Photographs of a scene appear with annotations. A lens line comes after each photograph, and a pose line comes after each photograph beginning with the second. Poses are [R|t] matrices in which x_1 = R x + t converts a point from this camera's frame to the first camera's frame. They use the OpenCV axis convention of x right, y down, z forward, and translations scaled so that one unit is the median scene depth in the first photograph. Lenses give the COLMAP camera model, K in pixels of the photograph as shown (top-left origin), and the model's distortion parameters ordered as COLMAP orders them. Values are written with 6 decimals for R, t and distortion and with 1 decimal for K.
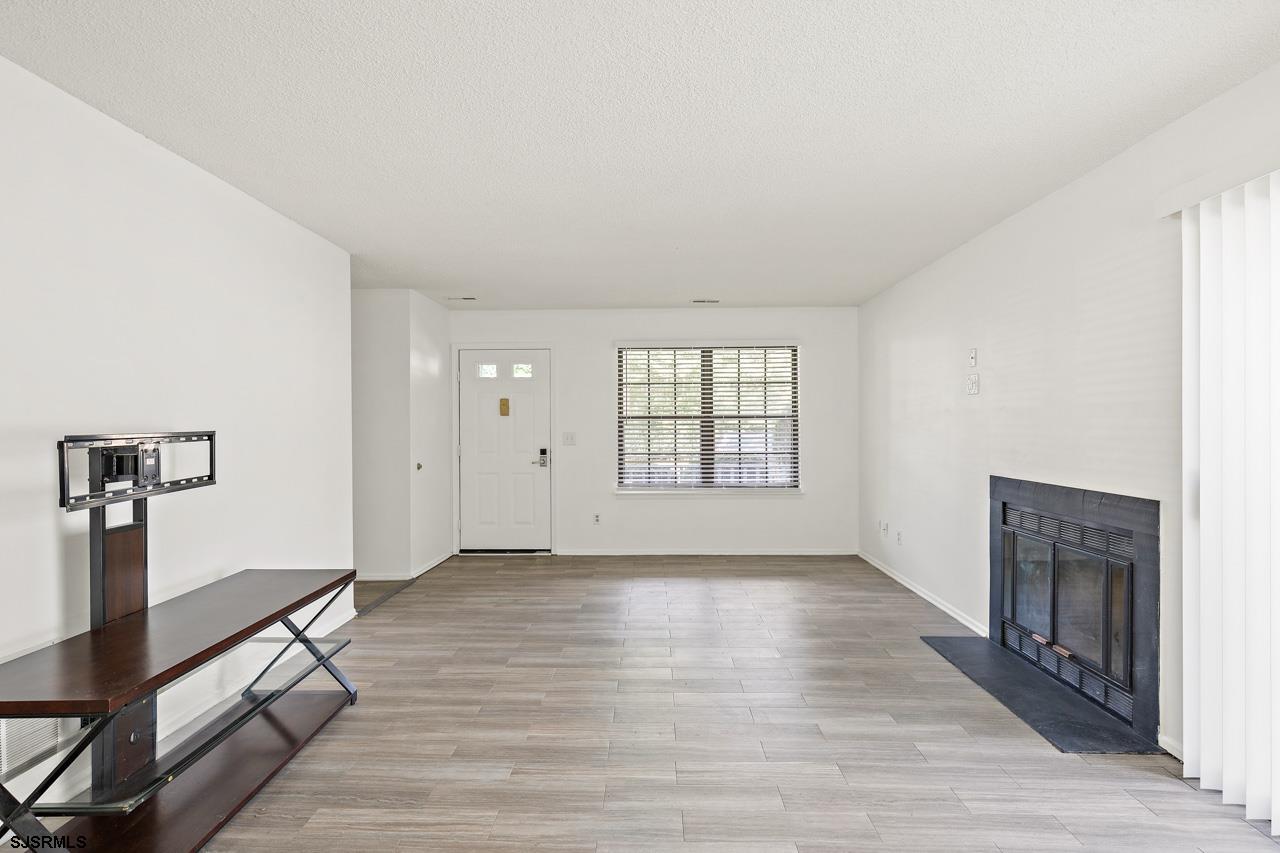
lens RADIAL K [[624.7, 0, 640.0], [0, 624.7, 426.5], [0, 0, 1]] dist [0.001627, -0.000303]
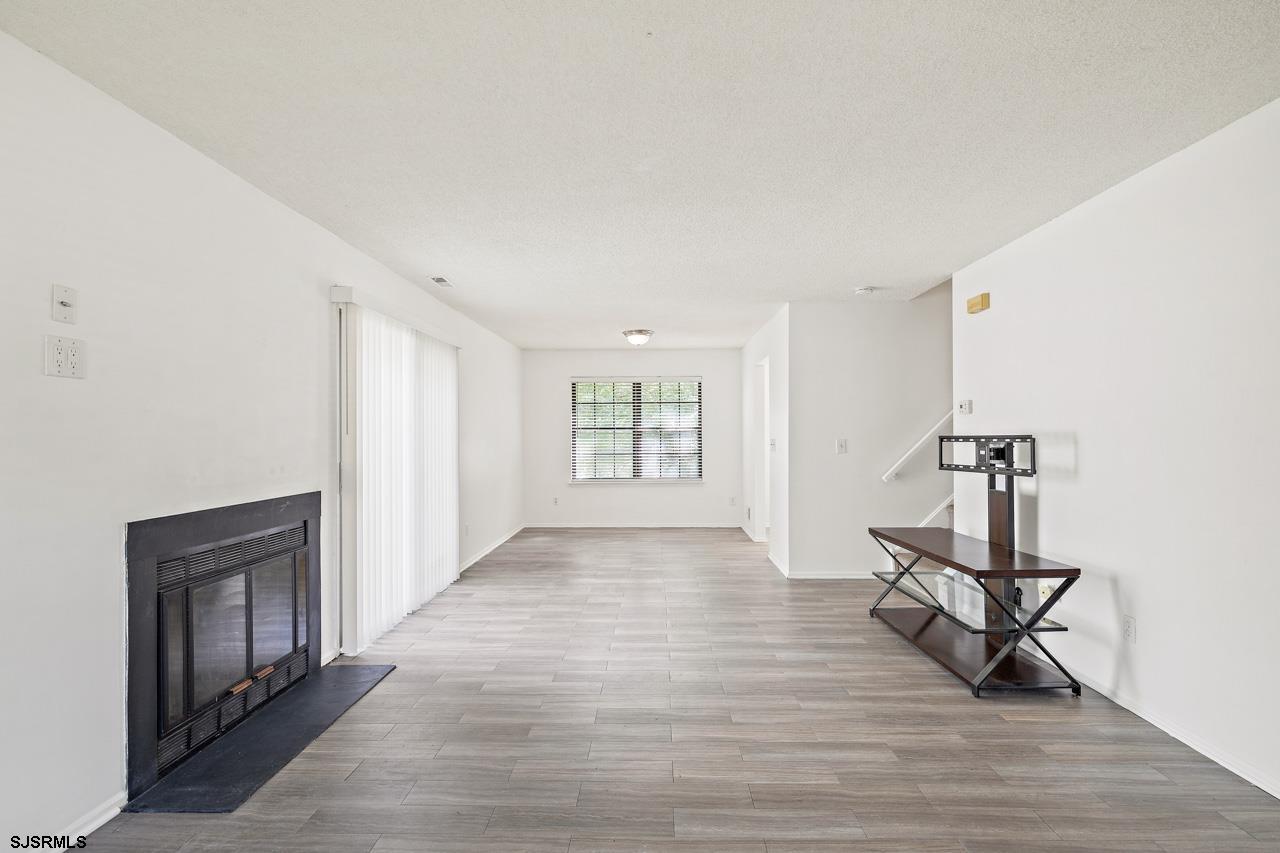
lens RADIAL K [[619.7, 0, 642.0], [0, 619.7, 430.3], [0, 0, 1]] dist [-0.001096, -0.000810]
pose [[-0.999956, 0.008994, 0.002831, 0.050000], [0.008986, 0.999955, -0.003045, -0.002174], [-0.002858, -0.003019, -0.999991, 1.091017]]
